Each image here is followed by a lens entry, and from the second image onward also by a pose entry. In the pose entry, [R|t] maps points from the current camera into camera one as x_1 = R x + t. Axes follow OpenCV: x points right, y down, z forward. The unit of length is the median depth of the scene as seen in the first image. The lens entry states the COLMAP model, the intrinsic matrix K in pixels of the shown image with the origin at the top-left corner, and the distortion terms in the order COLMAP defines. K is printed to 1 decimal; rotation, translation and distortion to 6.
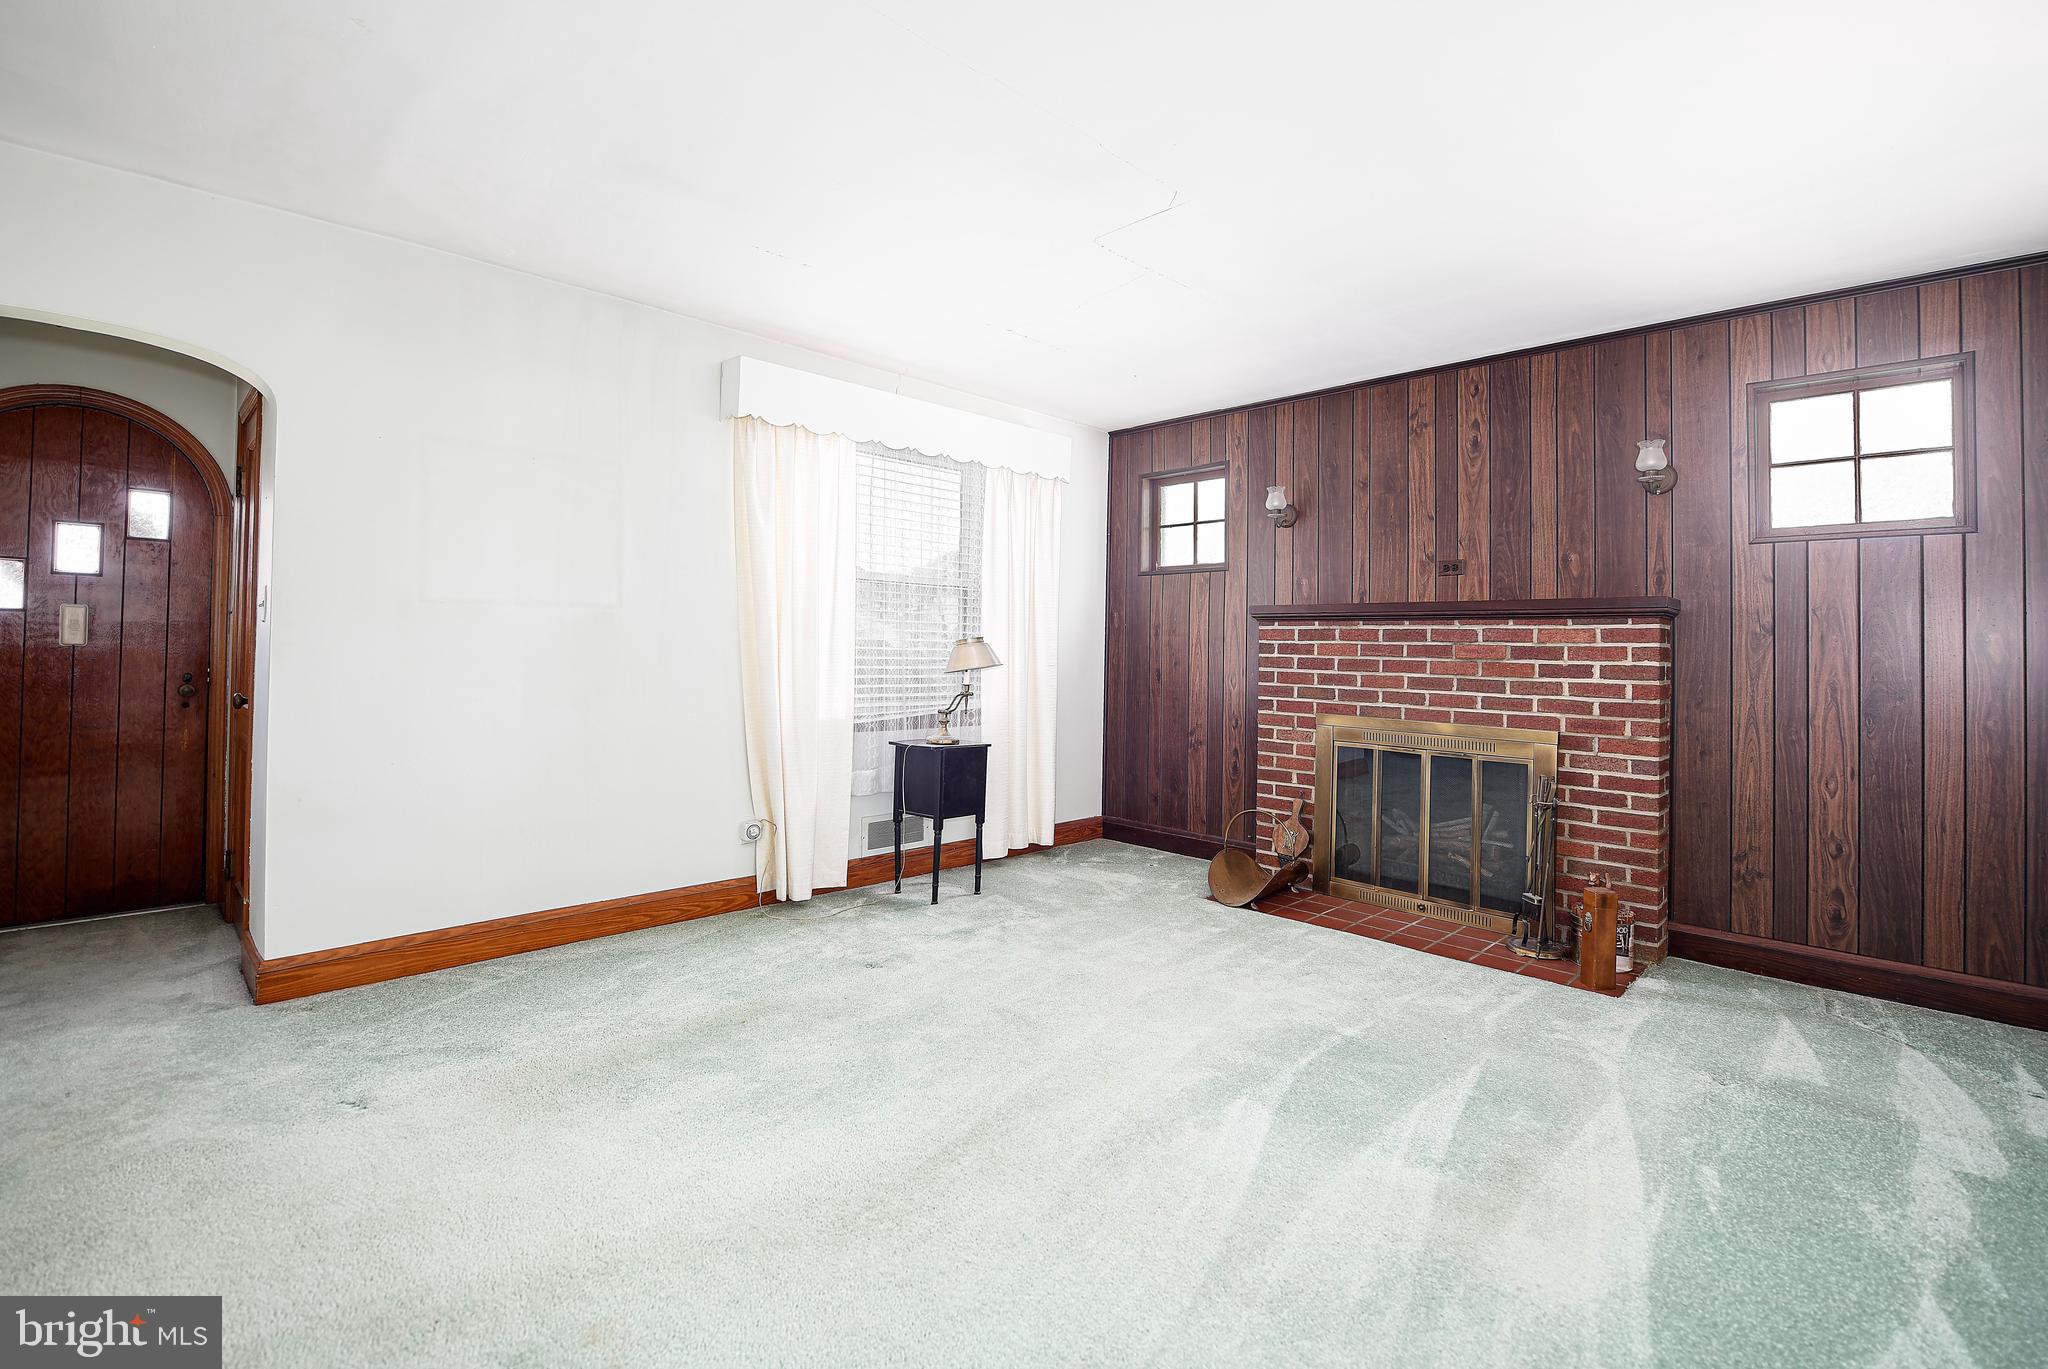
lens RADIAL K [[916.0, 0, 1024.7], [0, 916.0, 634.3], [0, 0, 1]] dist [-0.014023, -0.002298]
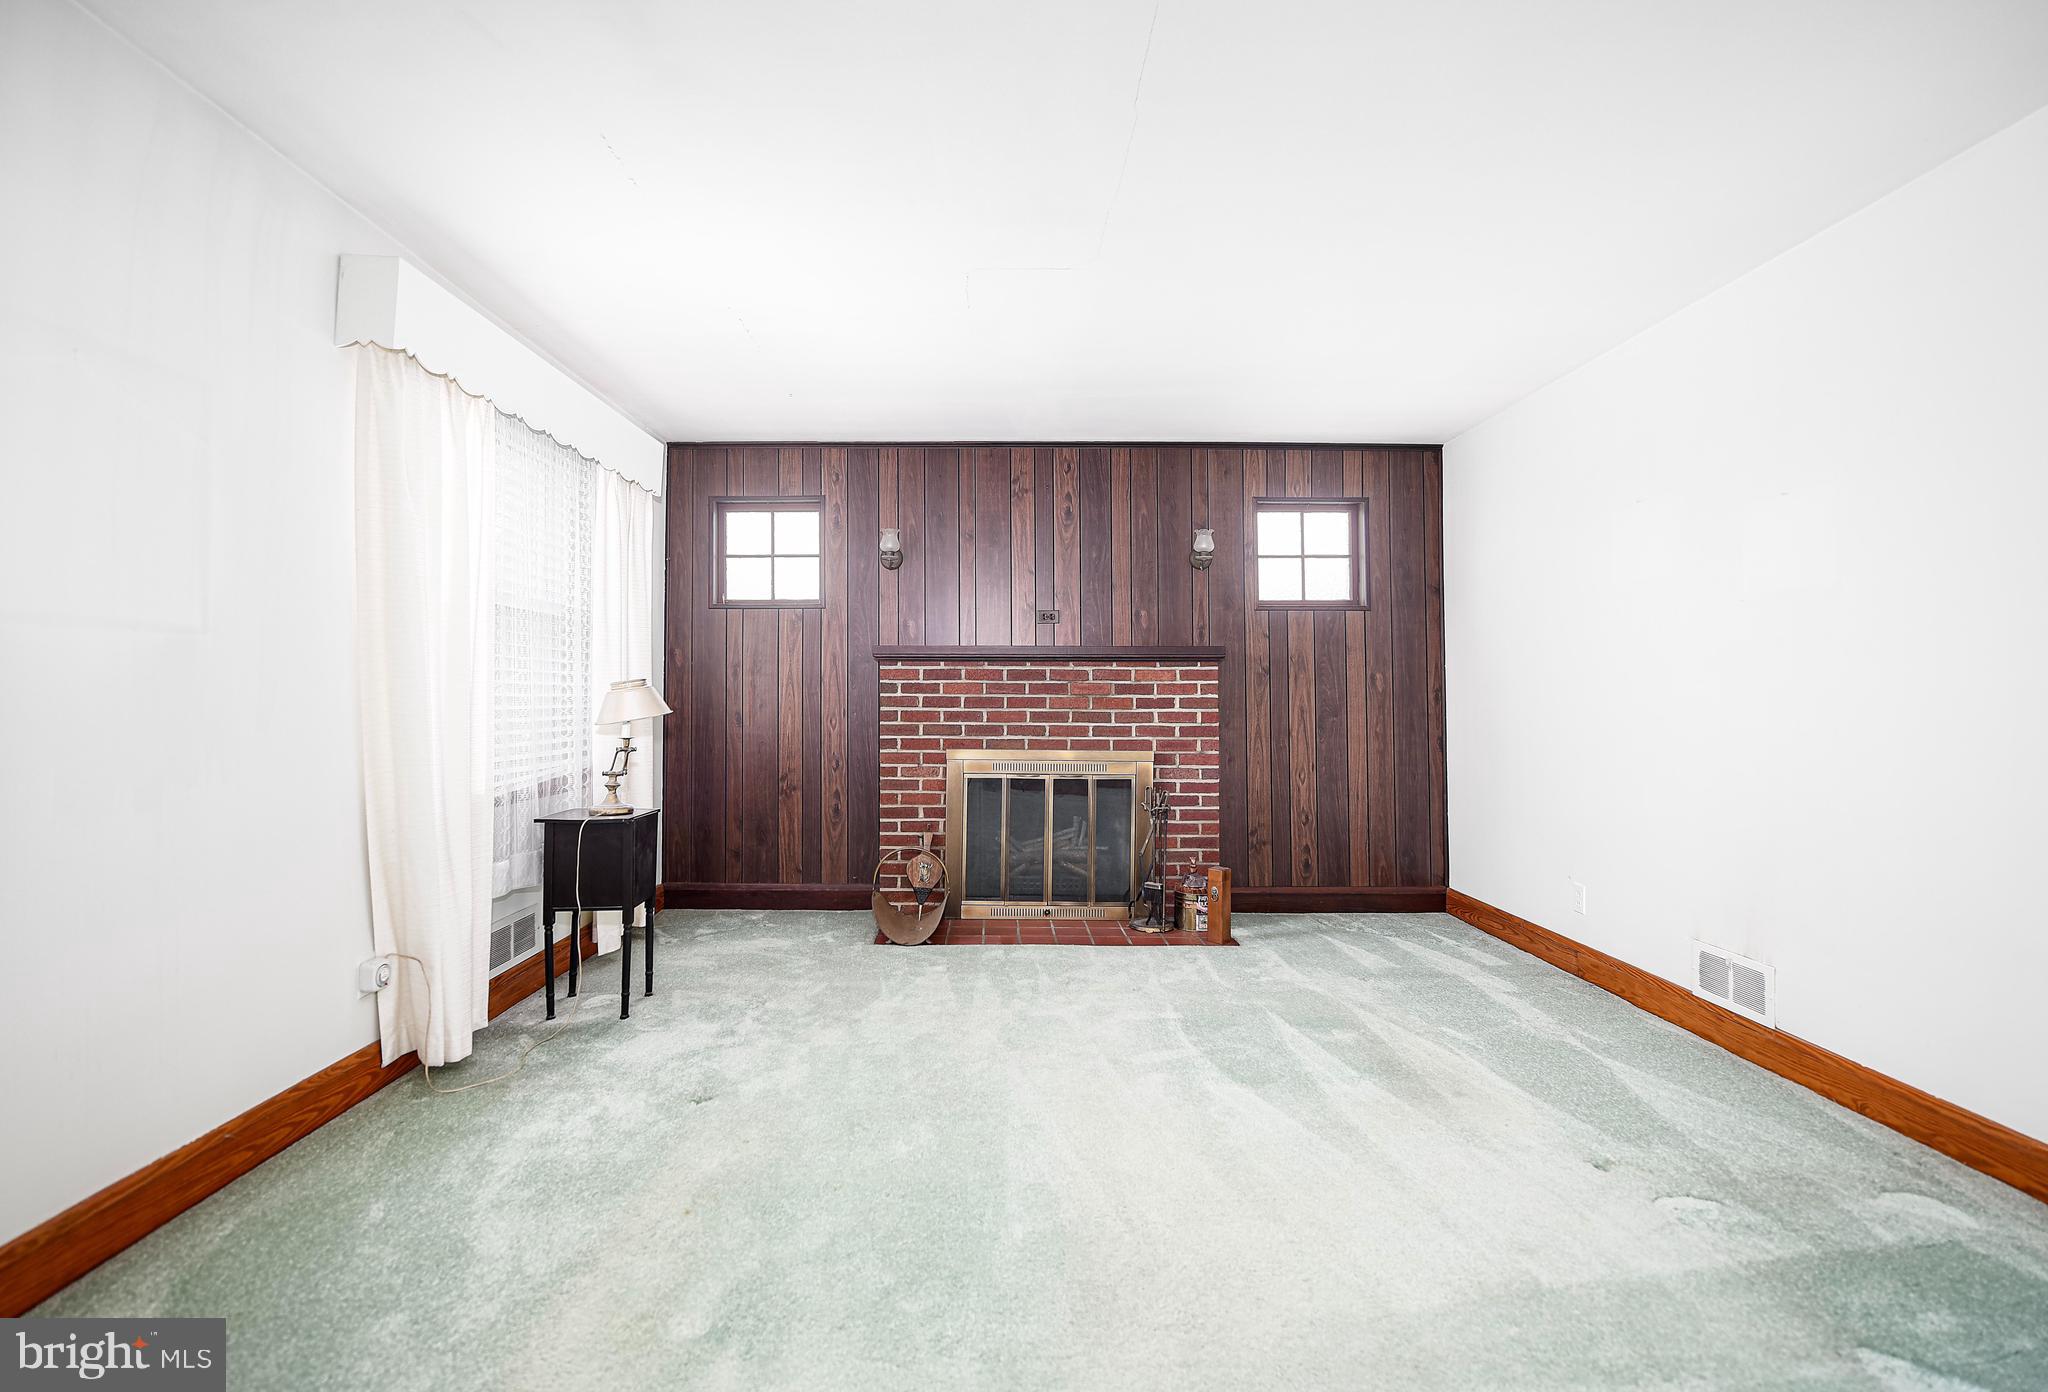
lens RADIAL K [[943.2, 0, 988.5], [0, 943.2, 667.9], [0, 0, 1]] dist [-0.009072, -0.000960]
pose [[0.715991, 0.002851, 0.698104, -0.413289], [-0.000119, 0.999992, -0.003962, -0.002926], [-0.698110, 0.002754, 0.715985, 0.187116]]
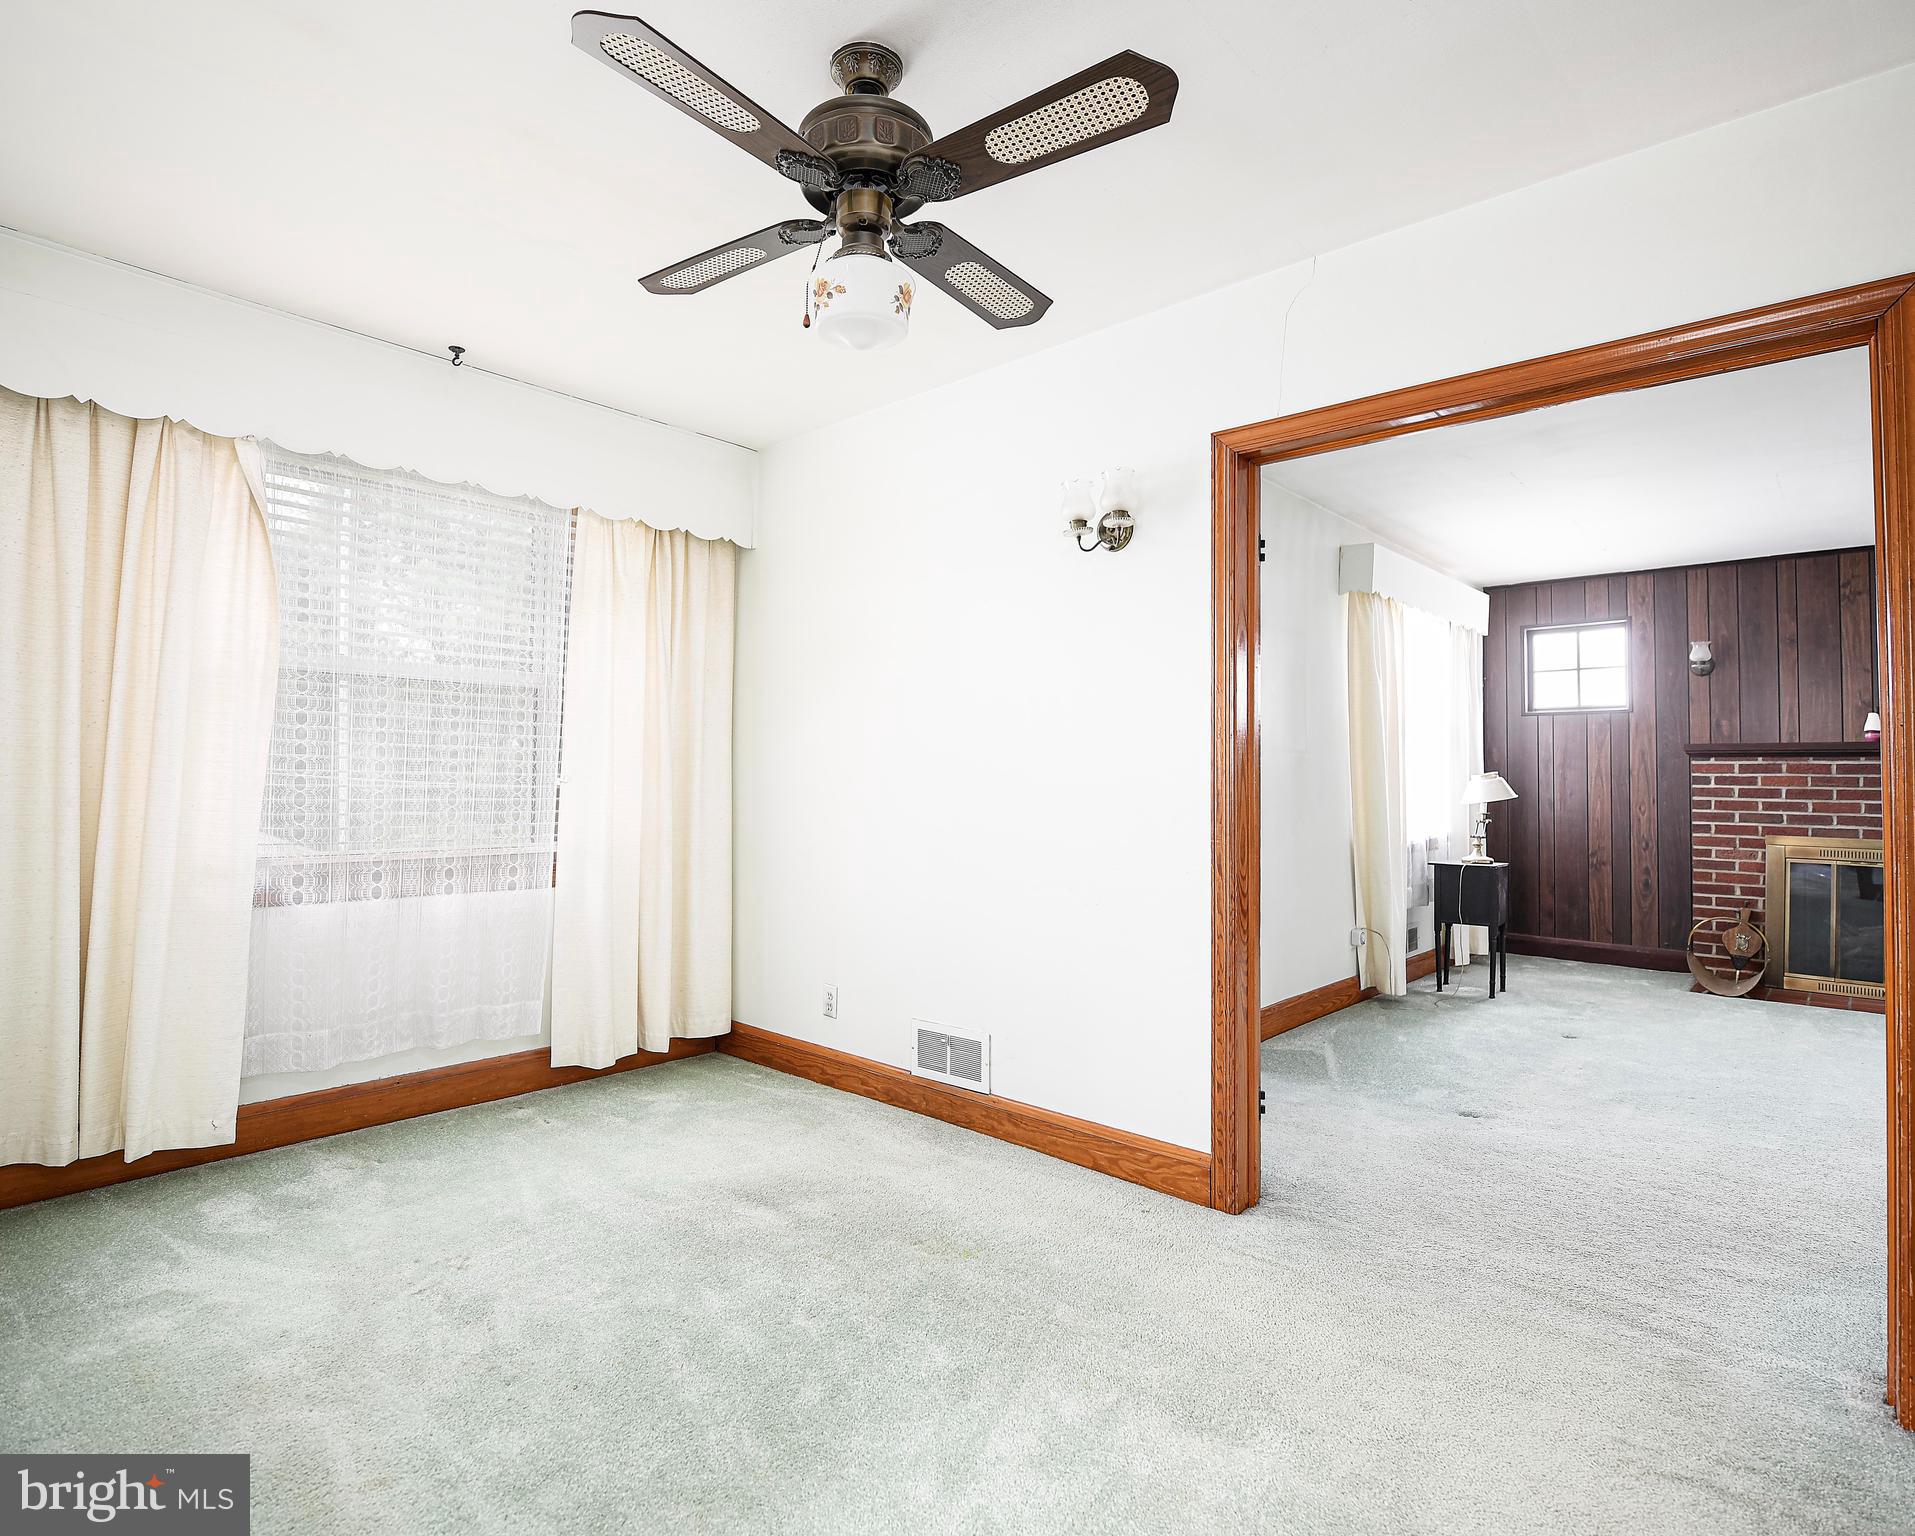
lens RADIAL K [[1007.8, 0, 947.4], [0, 1007.8, 755.5], [0, 0, 1]] dist [-0.002398, -0.003899]
pose [[0.999218, -0.006591, 0.038976, -0.800309], [0.006861, 0.999953, -0.006784, -0.015394], [-0.038930, 0.007046, 0.999217, -0.262835]]
